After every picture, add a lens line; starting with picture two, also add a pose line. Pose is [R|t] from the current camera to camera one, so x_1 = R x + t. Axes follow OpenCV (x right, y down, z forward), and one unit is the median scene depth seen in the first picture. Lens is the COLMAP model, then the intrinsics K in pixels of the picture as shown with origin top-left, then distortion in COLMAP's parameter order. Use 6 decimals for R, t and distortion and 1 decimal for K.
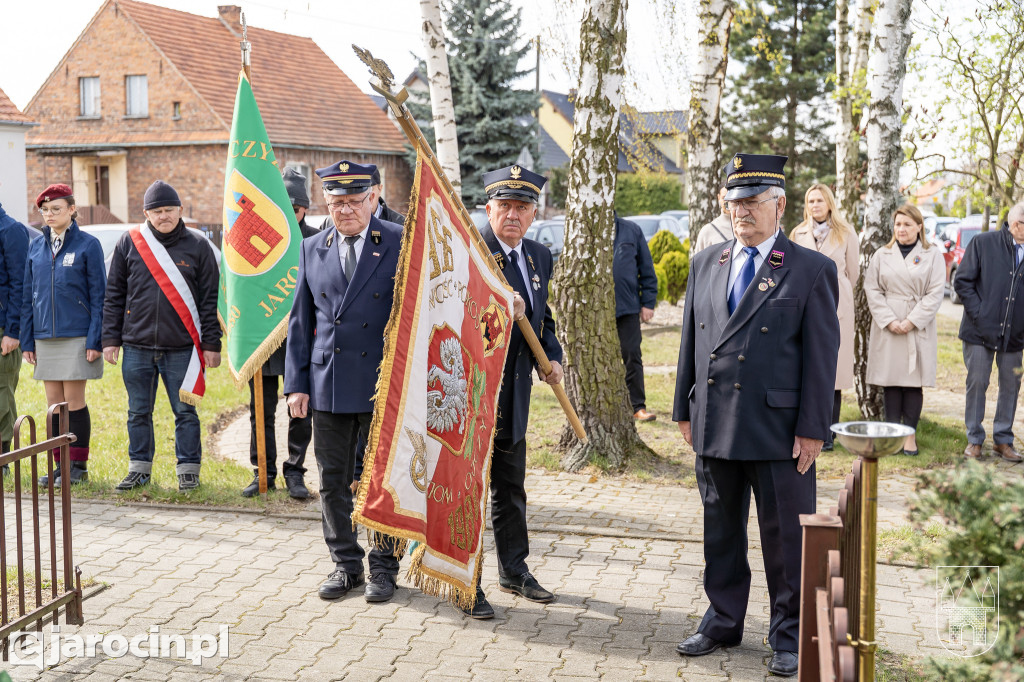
lens RADIAL K [[1229.8, 0, 506.1], [0, 1229.8, 339.2], [0, 0, 1]] dist [0.013716, 0.037795]
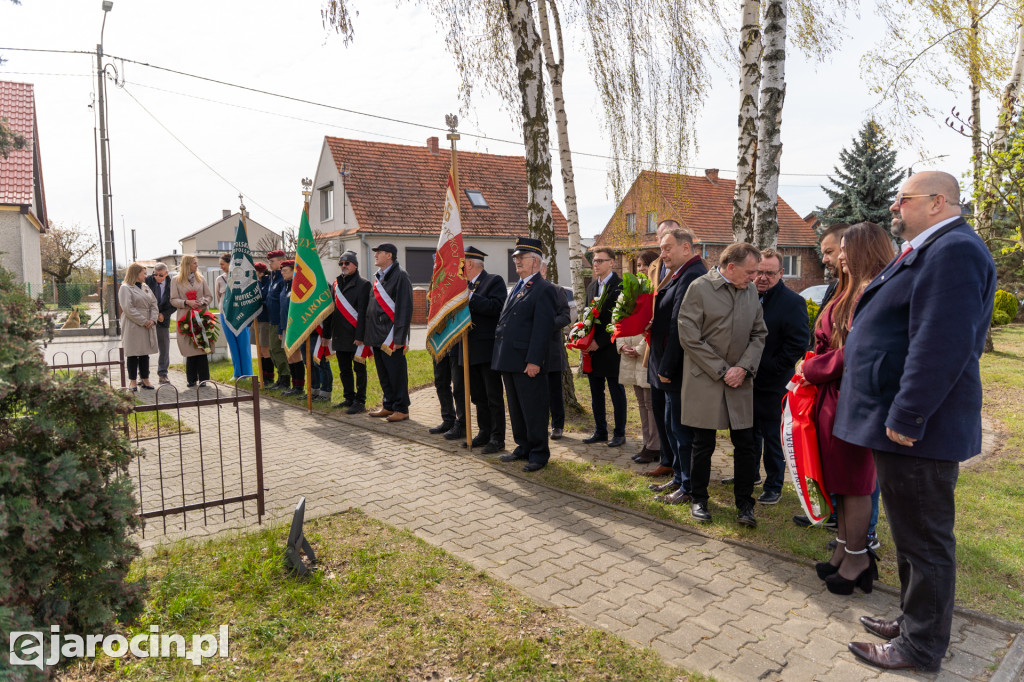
lens RADIAL K [[664.6, 0, 516.5], [0, 664.6, 342.2], [0, 0, 1]] dist [-0.006472, -0.001523]
pose [[0.832491, 0.039898, -0.552600, 0.507455], [-0.049323, 0.998780, -0.002192, 0.004739], [0.551839, 0.029081, 0.833444, 0.172730]]
